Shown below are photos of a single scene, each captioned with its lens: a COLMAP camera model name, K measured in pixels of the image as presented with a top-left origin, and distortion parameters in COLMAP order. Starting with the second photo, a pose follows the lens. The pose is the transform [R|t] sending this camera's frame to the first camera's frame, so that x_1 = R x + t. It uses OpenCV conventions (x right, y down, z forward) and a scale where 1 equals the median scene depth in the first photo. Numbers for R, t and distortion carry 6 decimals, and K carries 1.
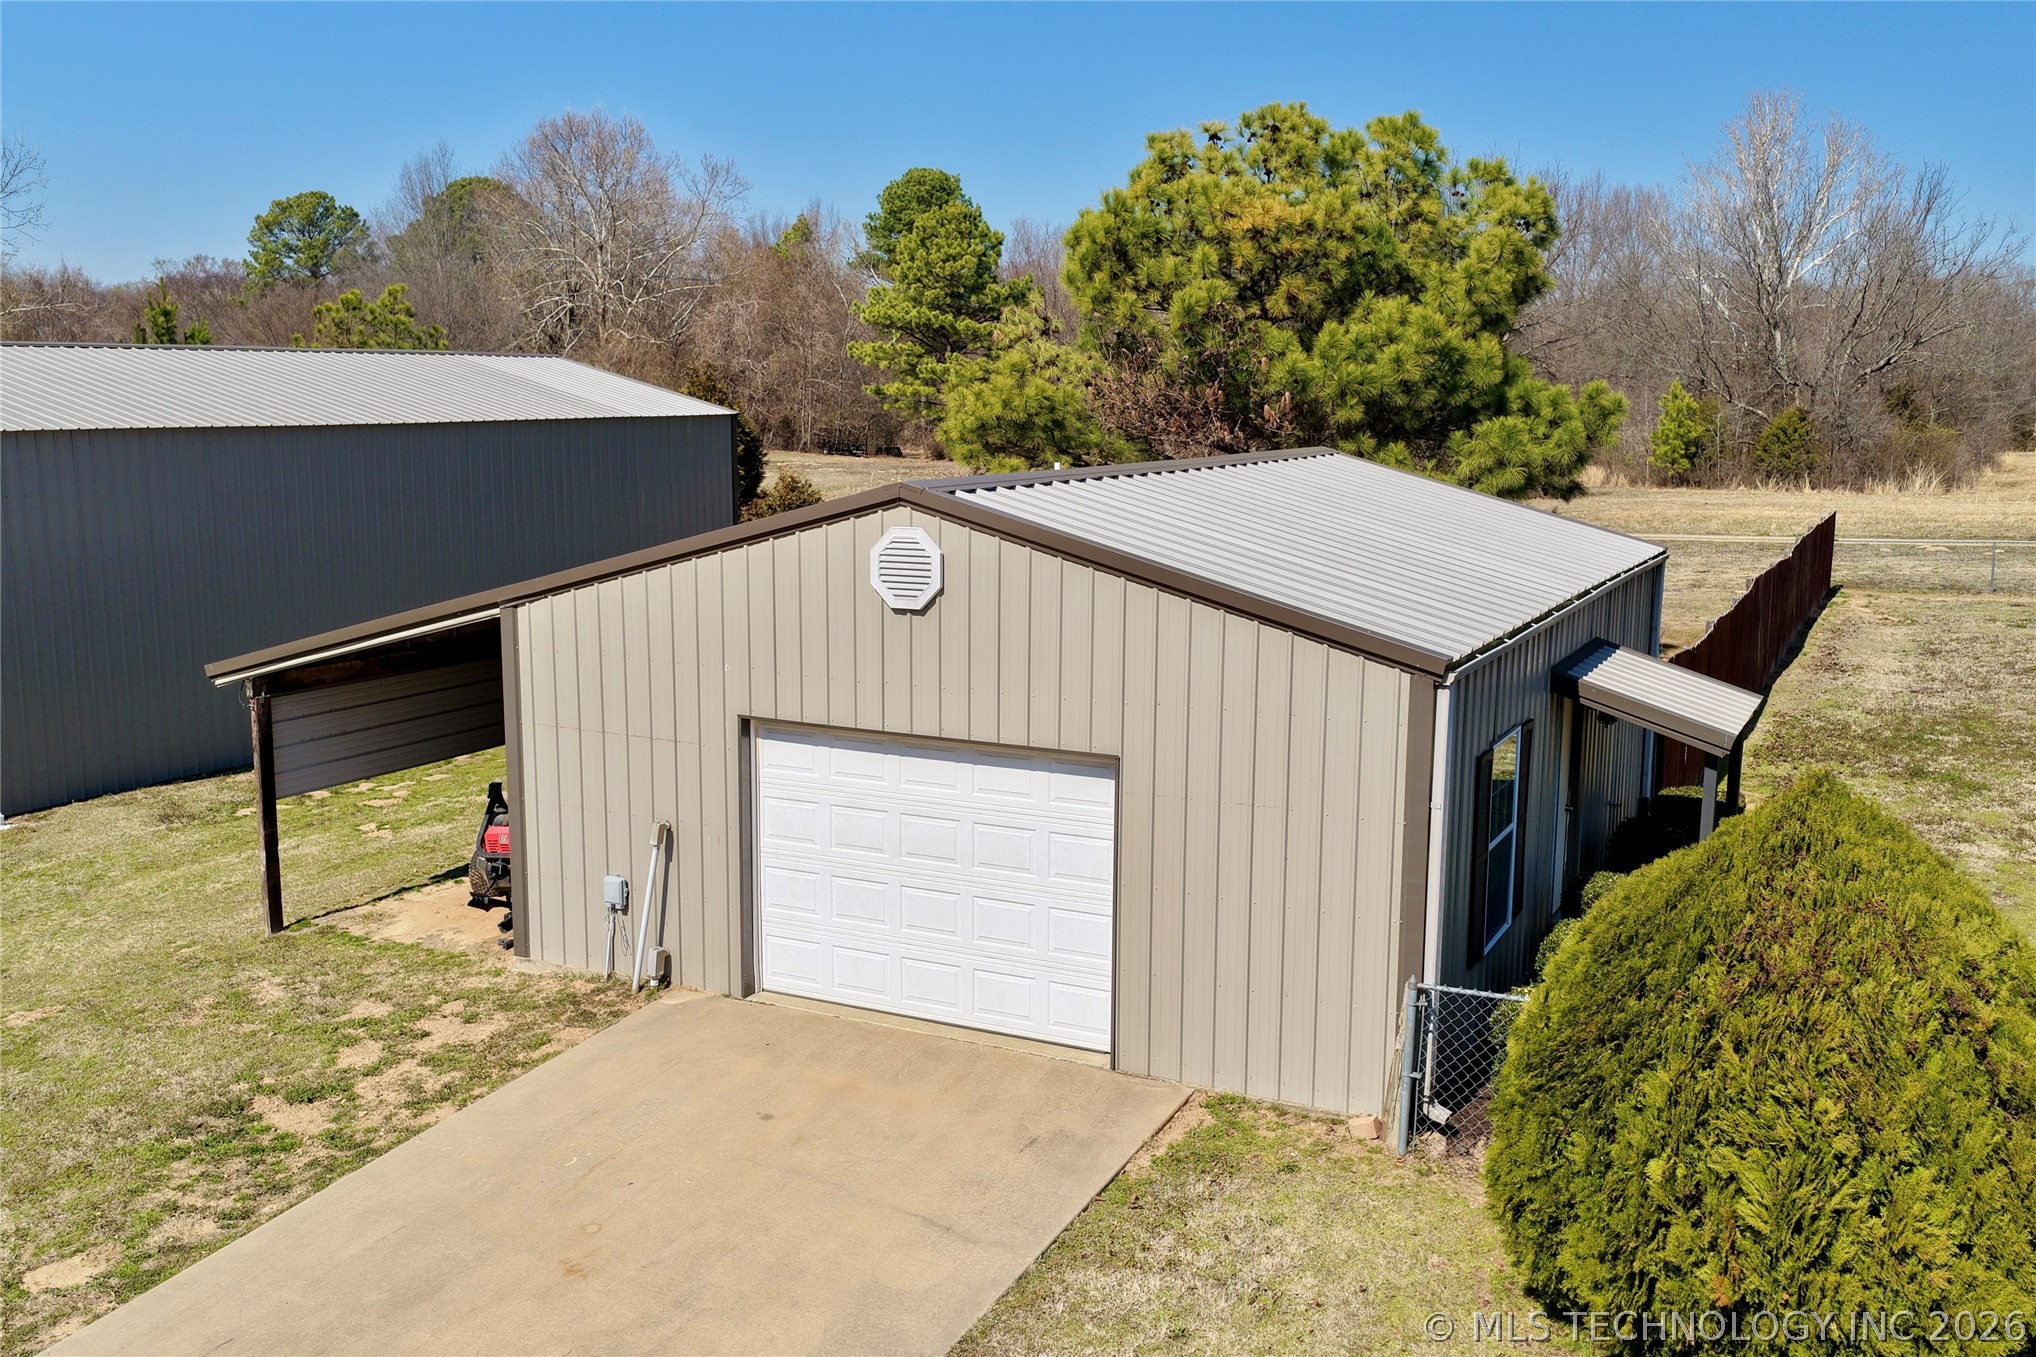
lens RADIAL K [[1822.1, 0, 1021.1], [0, 1822.1, 676.3], [0, 0, 1]] dist [-0.006196, 0.022812]
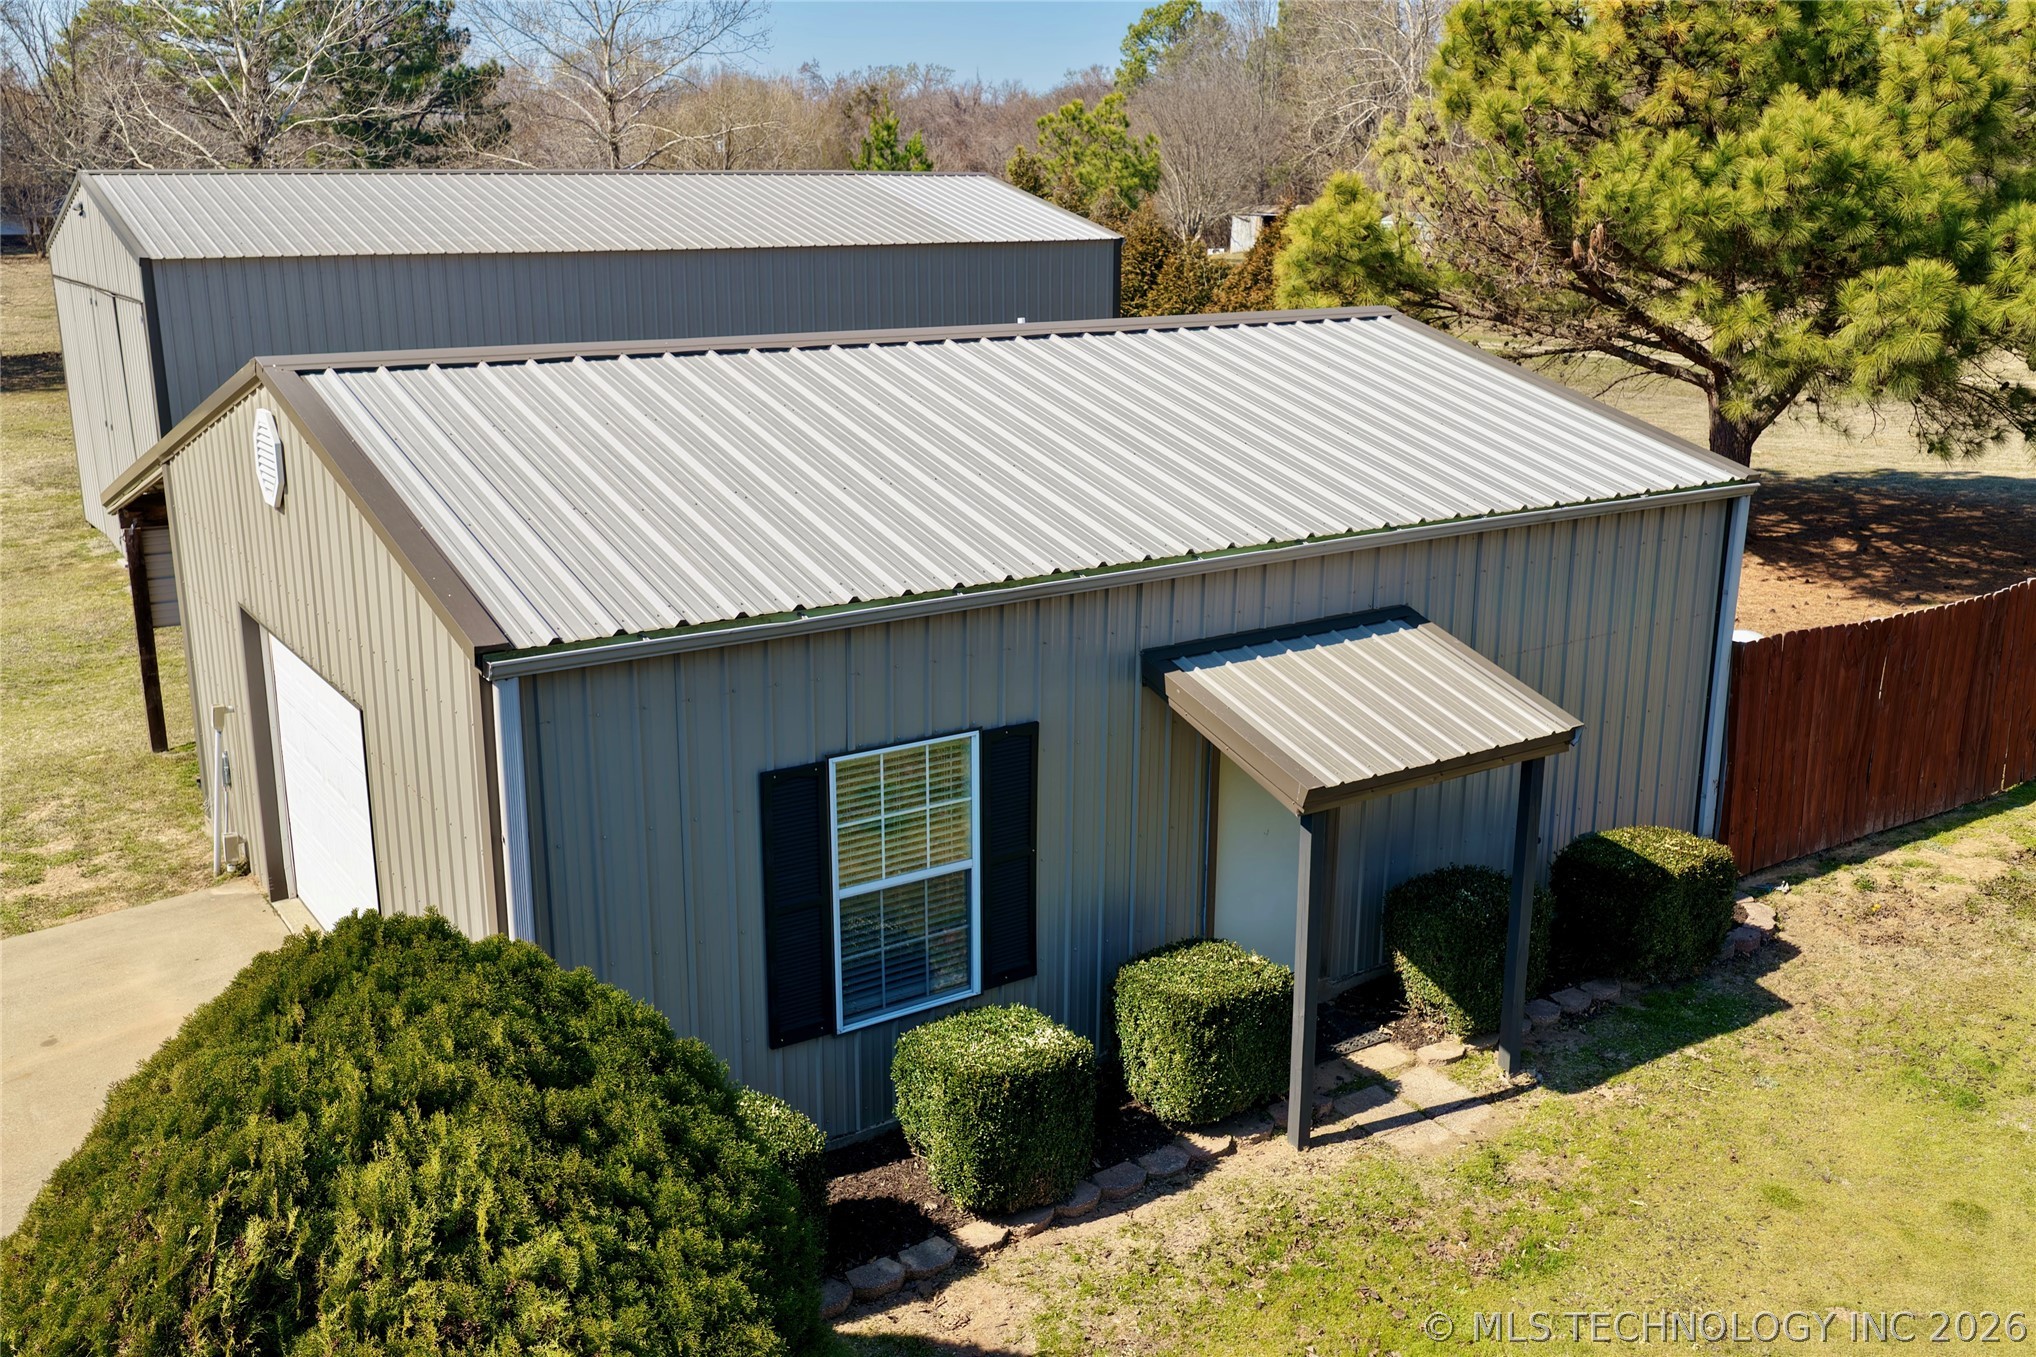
lens RADIAL K [[1822.1, 0, 1021.1], [0, 1822.1, 676.3], [0, 0, 1]] dist [-0.006196, 0.022812]
pose [[0.878736, 0.121935, -0.461471, 0.307499], [-0.073416, 0.989842, 0.121749, -0.040953], [0.471629, -0.073106, 0.878761, 0.185489]]
